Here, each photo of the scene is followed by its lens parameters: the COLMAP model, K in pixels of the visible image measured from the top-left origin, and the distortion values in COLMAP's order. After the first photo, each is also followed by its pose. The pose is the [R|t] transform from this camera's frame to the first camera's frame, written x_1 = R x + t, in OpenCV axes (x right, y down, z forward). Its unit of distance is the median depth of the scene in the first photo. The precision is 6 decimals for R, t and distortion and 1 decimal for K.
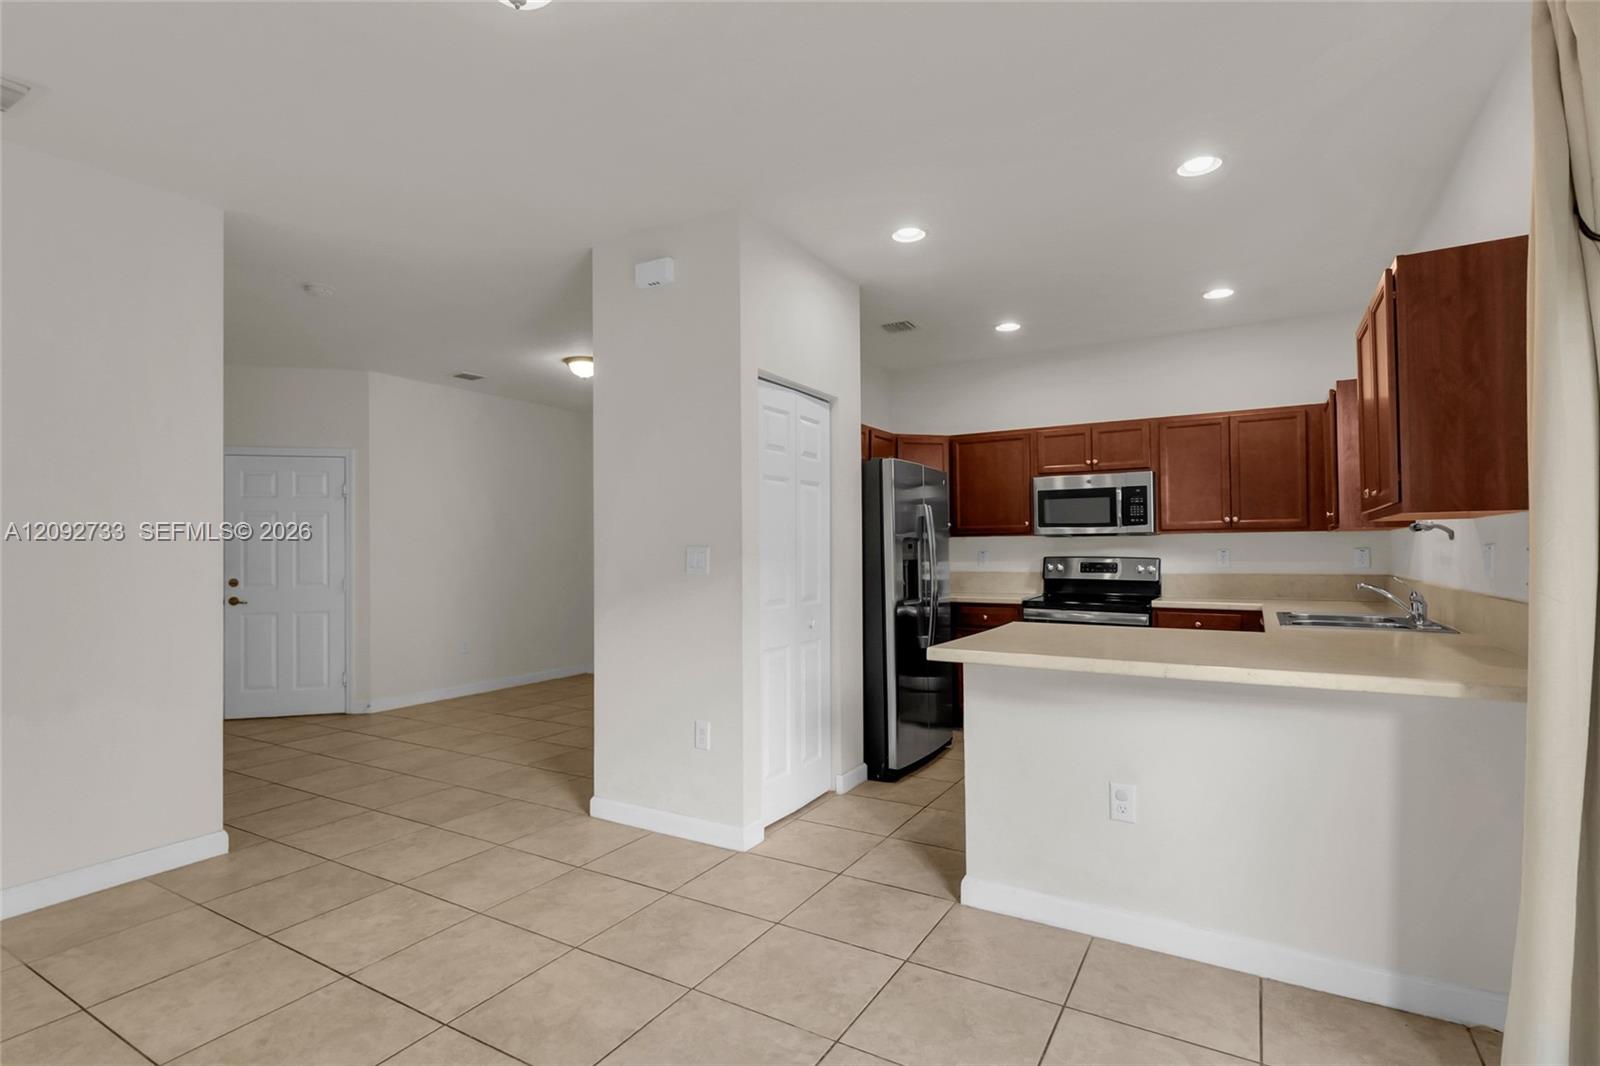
lens RADIAL K [[776.3, 0, 786.4], [0, 776.3, 540.0], [0, 0, 1]] dist [0.005201, 0.001877]
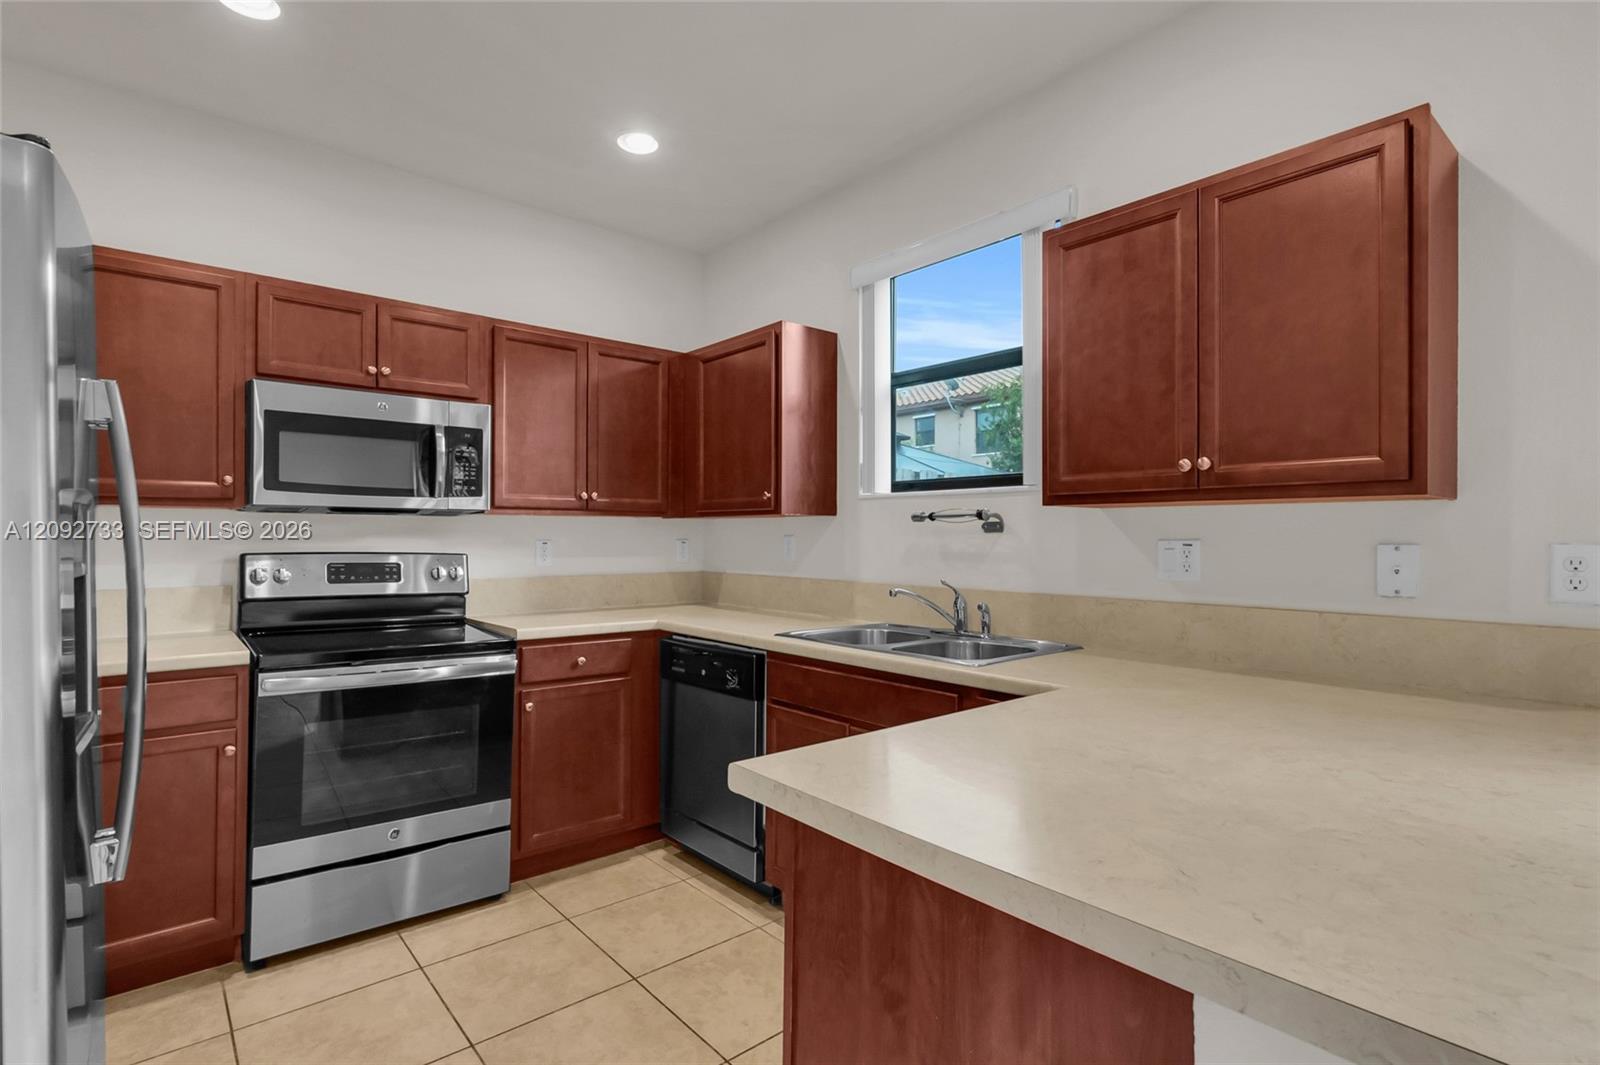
lens RADIAL K [[776.3, 0, 765.5], [0, 776.3, 534.7], [0, 0, 1]] dist [0.005201, 0.001877]
pose [[0.342382, 0.010715, 0.939500, -0.006965], [-0.020739, 0.999778, -0.003844, 0.006365], [-0.939332, -0.018168, 0.342528, 0.602378]]
